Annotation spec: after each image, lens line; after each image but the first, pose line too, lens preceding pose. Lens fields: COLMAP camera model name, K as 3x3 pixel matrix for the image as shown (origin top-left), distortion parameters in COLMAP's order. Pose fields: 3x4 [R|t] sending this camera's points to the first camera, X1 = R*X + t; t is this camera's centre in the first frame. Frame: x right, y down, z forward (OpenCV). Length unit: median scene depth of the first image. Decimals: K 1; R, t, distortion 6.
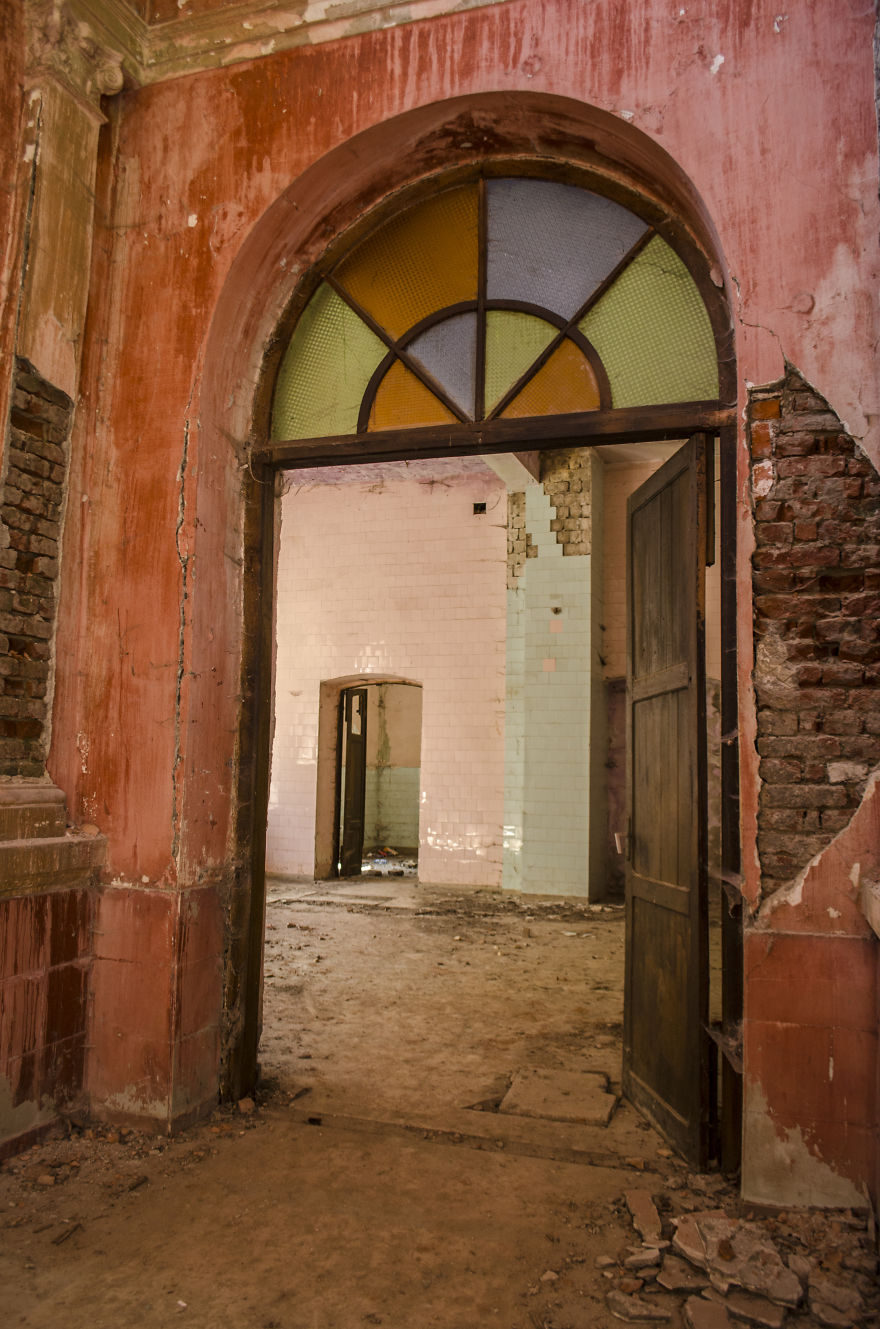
lens RADIAL K [[1031.3, 0, 423.5], [0, 1031.3, 654.9], [0, 0, 1]] dist [-0.088039, 0.024953]
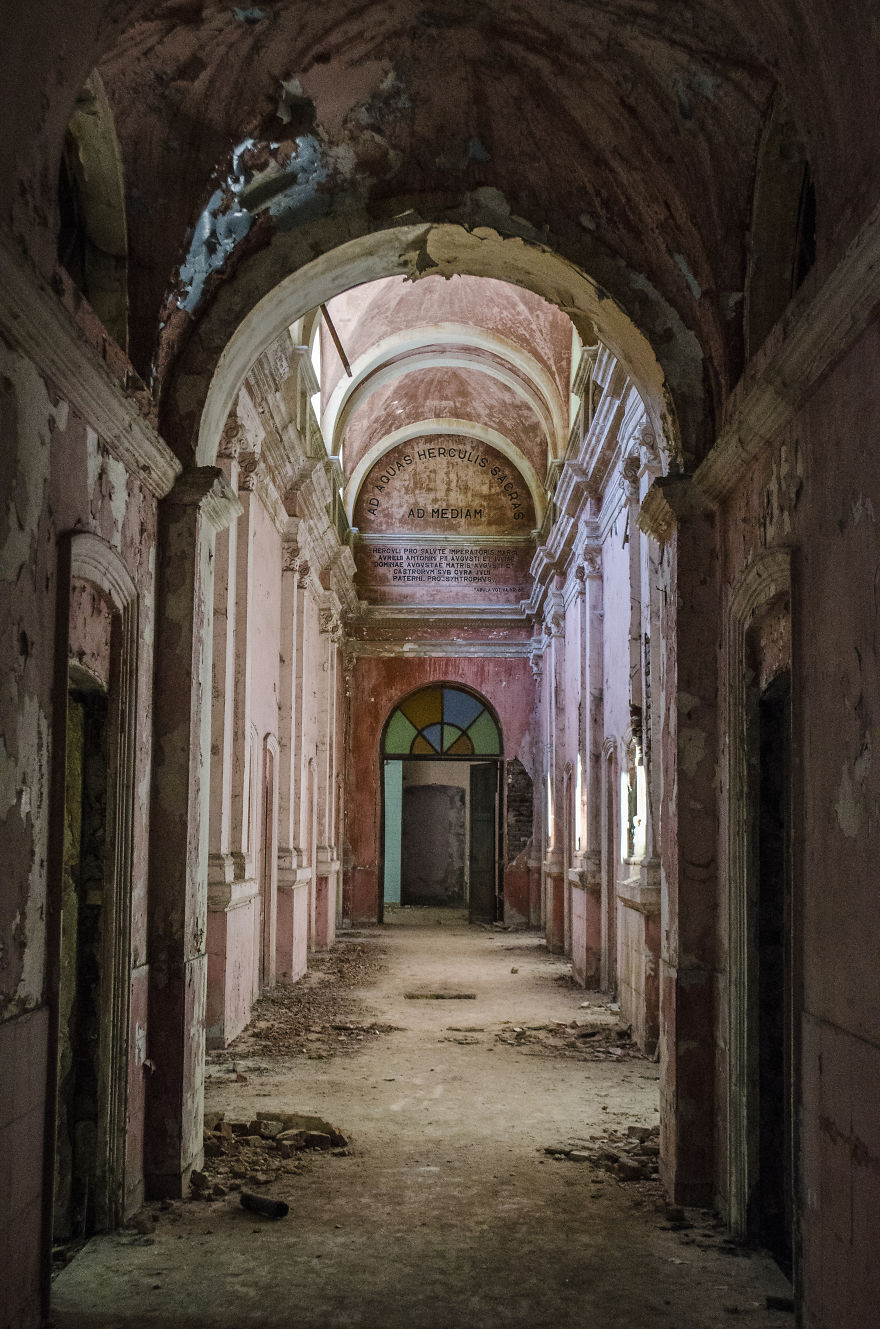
lens RADIAL K [[1742.8, 0, 420.1], [0, 1742.8, 660.8], [0, 0, 1]] dist [-0.032473, 0.013323]
pose [[0.947924, 0.018940, 0.317932, -2.432253], [-0.024677, 0.999597, 0.014024, -0.752206], [-0.317539, -0.021139, 0.948010, -6.009648]]
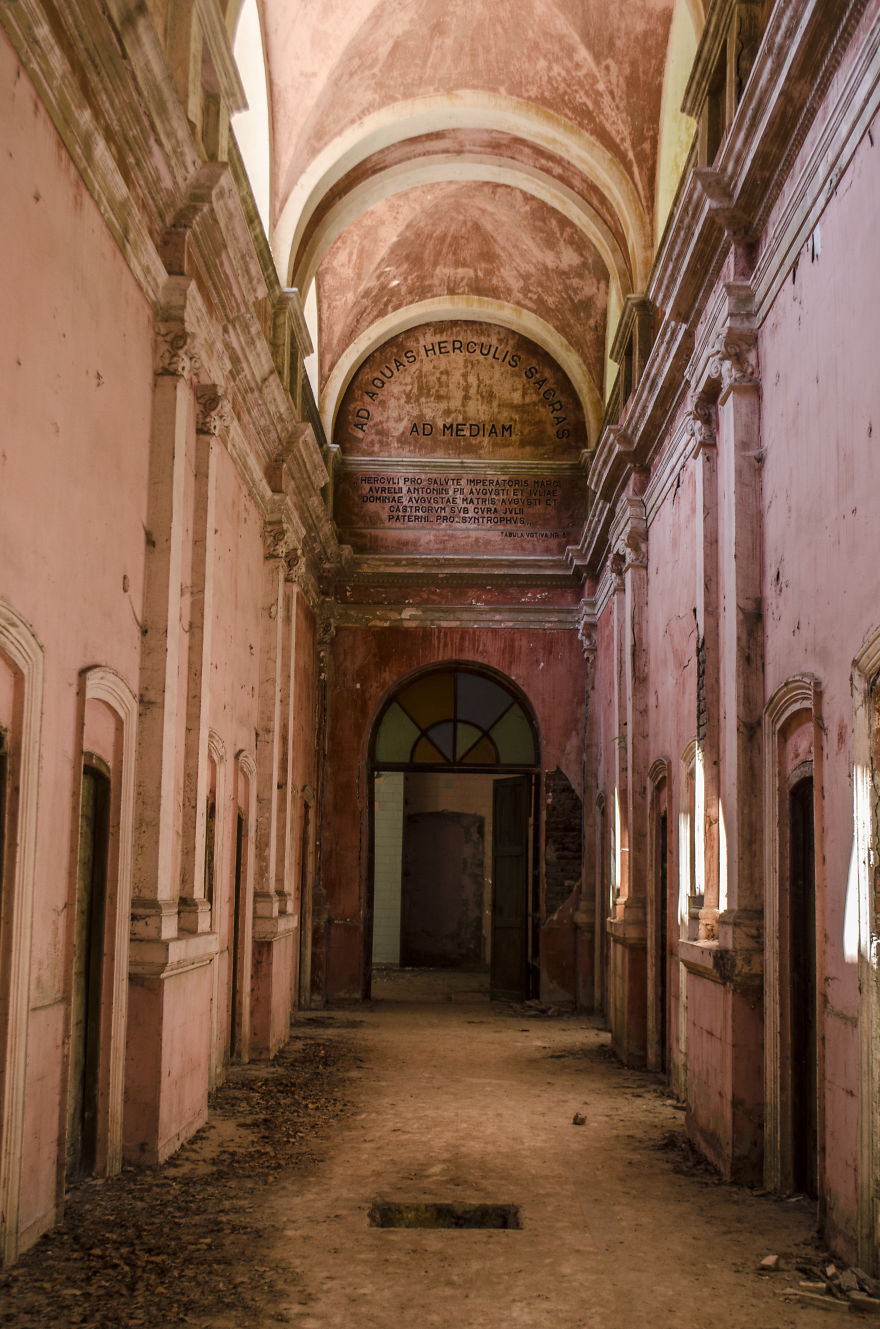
lens RADIAL K [[1742.8, 0, 420.1], [0, 1742.8, 660.8], [0, 0, 1]] dist [-0.032473, 0.013323]
pose [[0.950347, 0.033022, 0.309436, -1.726673], [-0.031859, 0.999454, -0.008813, -0.512899], [-0.309558, -0.001483, 0.950880, -4.018521]]
